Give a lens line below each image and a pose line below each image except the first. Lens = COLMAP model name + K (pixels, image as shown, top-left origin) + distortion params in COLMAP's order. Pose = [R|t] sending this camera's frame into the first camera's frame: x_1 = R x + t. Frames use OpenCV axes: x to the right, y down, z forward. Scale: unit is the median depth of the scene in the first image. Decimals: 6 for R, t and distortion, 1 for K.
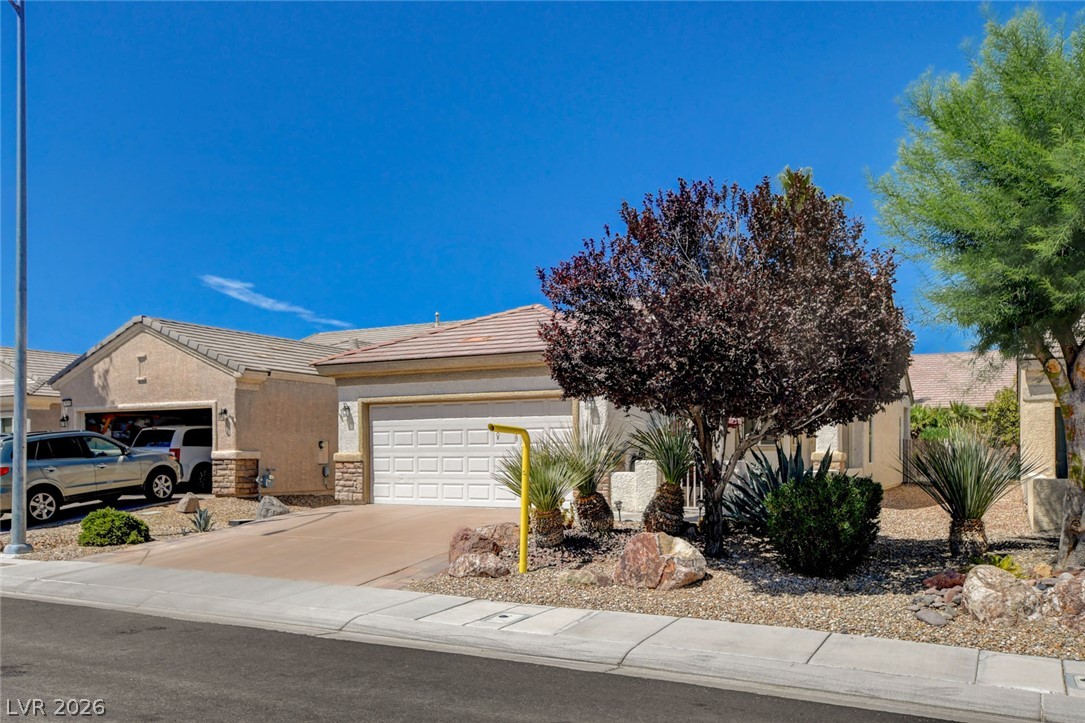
lens RADIAL K [[882.4, 0, 545.7], [0, 882.4, 443.9], [0, 0, 1]] dist [0.011663, 0.005071]
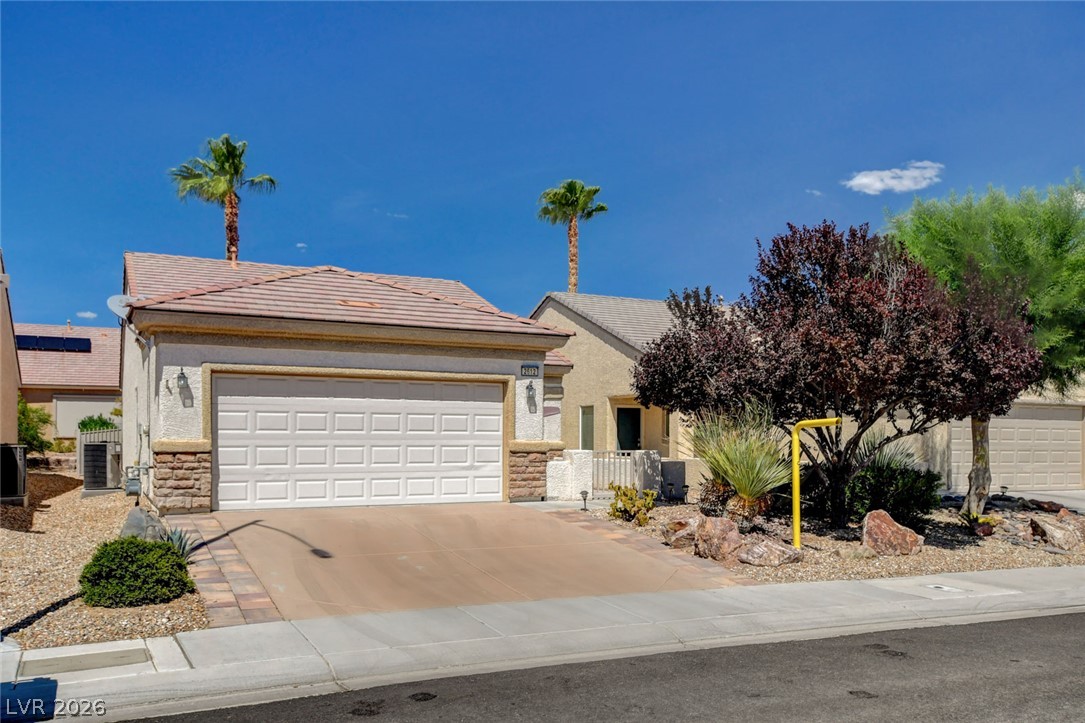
lens RADIAL K [[906.8, 0, 539.5], [0, 906.8, 403.8], [0, 0, 1]] dist [0.049400, 0.002801]
pose [[0.590528, 0.039383, 0.806055, -0.643233], [-0.015102, 0.999173, -0.037755, 0.004806], [-0.806876, 0.010123, 0.590635, 0.346305]]
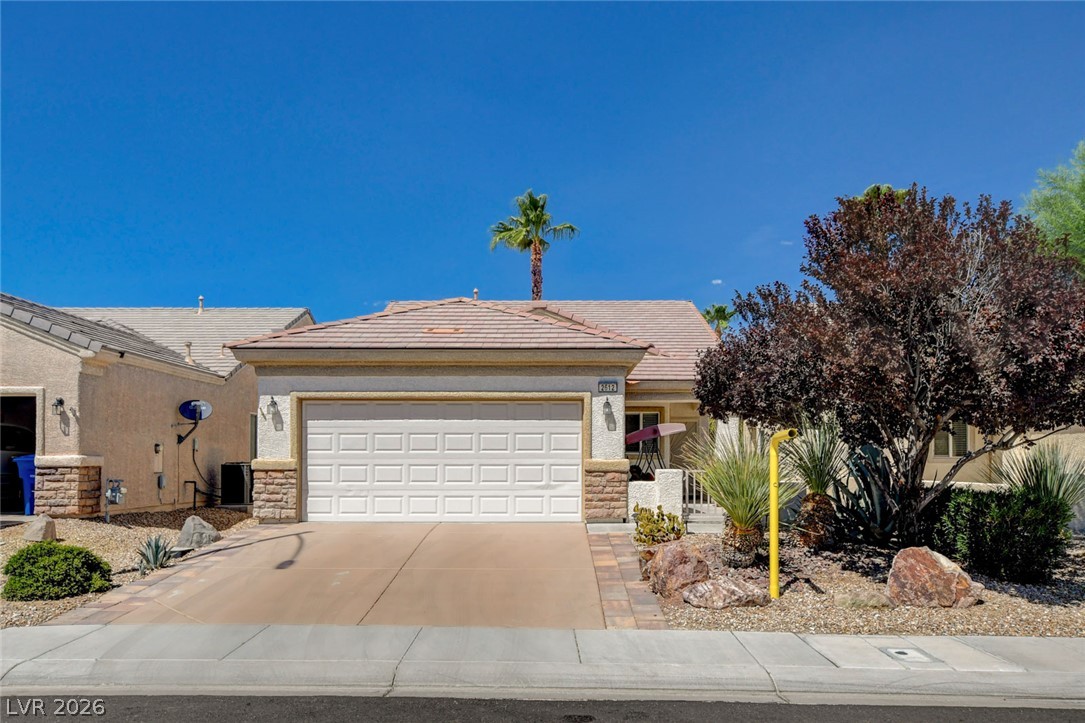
lens RADIAL K [[849.3, 0, 538.2], [0, 849.3, 413.9], [0, 0, 1]] dist [0.025412, 0.004463]
pose [[0.891528, 0.030359, 0.451947, -0.362326], [-0.010427, 0.998863, -0.046529, 0.002599], [-0.452845, 0.036770, 0.890831, 0.199283]]
